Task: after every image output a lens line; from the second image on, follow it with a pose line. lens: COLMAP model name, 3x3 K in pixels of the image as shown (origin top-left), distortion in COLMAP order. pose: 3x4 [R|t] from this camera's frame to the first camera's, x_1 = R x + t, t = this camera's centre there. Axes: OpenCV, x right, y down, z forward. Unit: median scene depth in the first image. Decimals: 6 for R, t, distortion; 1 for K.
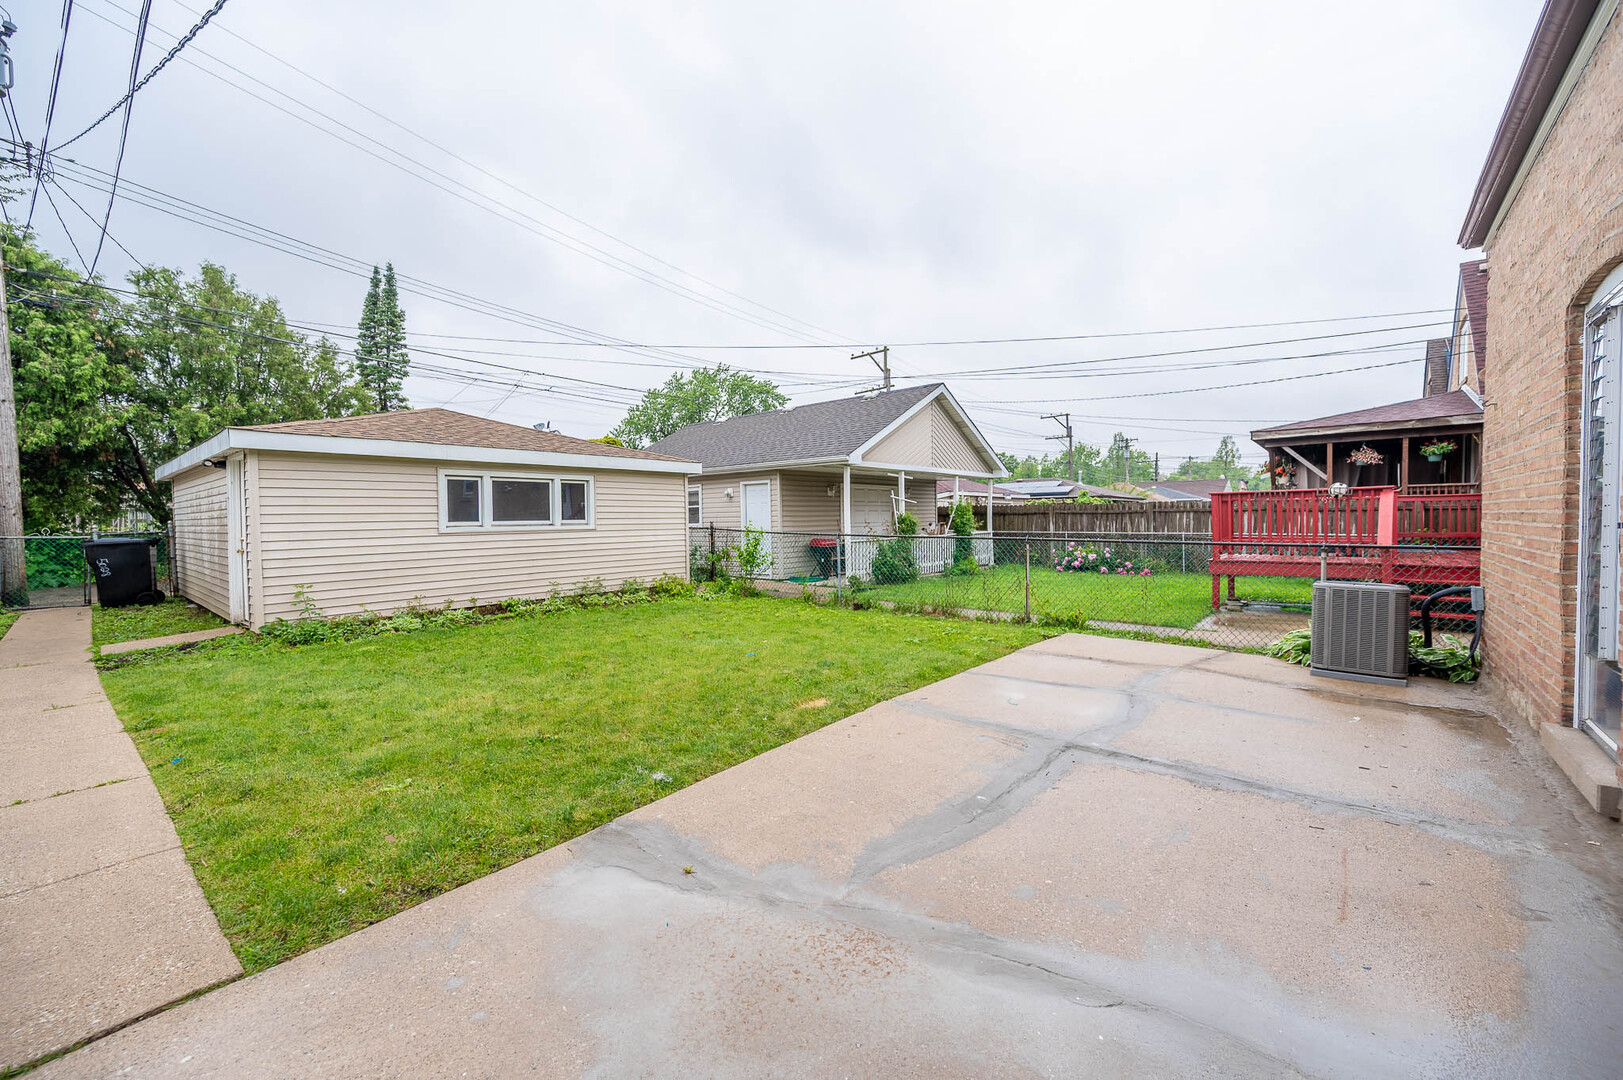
lens RADIAL K [[647.1, 0, 817.7], [0, 647.1, 538.8], [0, 0, 1]] dist [0.001998, 0.000276]
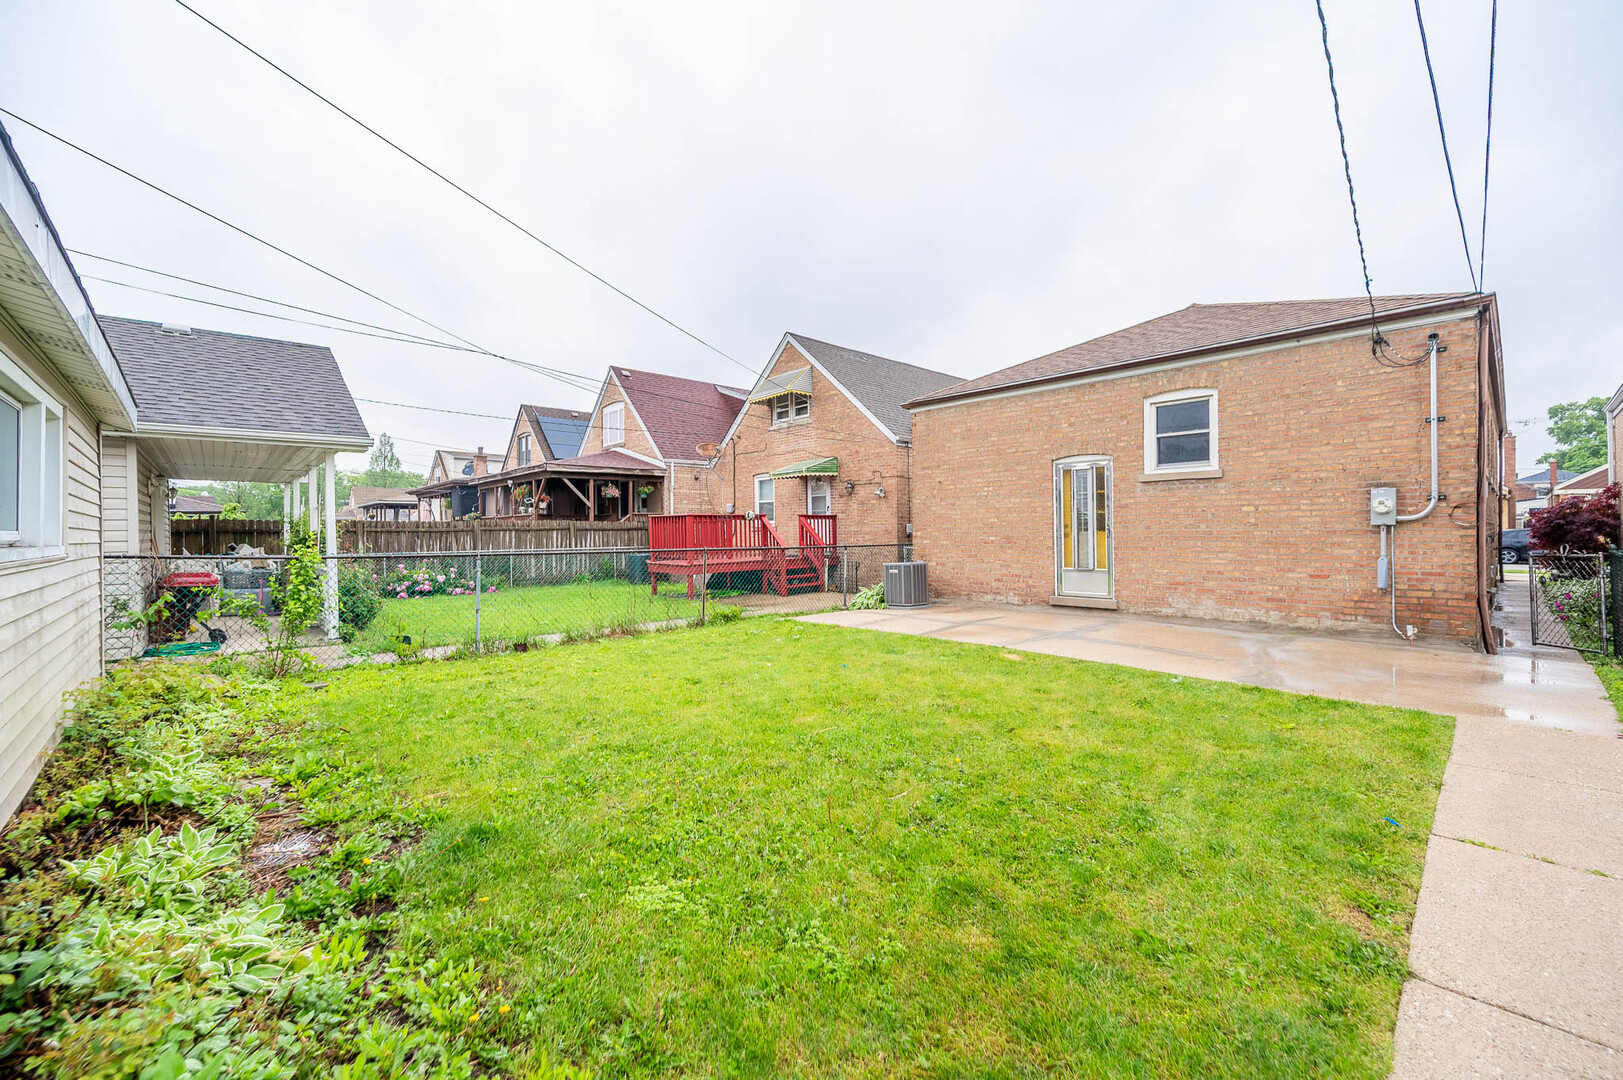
lens RADIAL K [[647.1, 0, 817.7], [0, 647.1, 538.8], [0, 0, 1]] dist [0.001998, 0.000276]
pose [[0.113238, -0.003321, 0.993562, -0.482428], [0.042440, 0.999098, -0.001498, -0.005099], [-0.992661, 0.042337, 0.113277, 0.416545]]
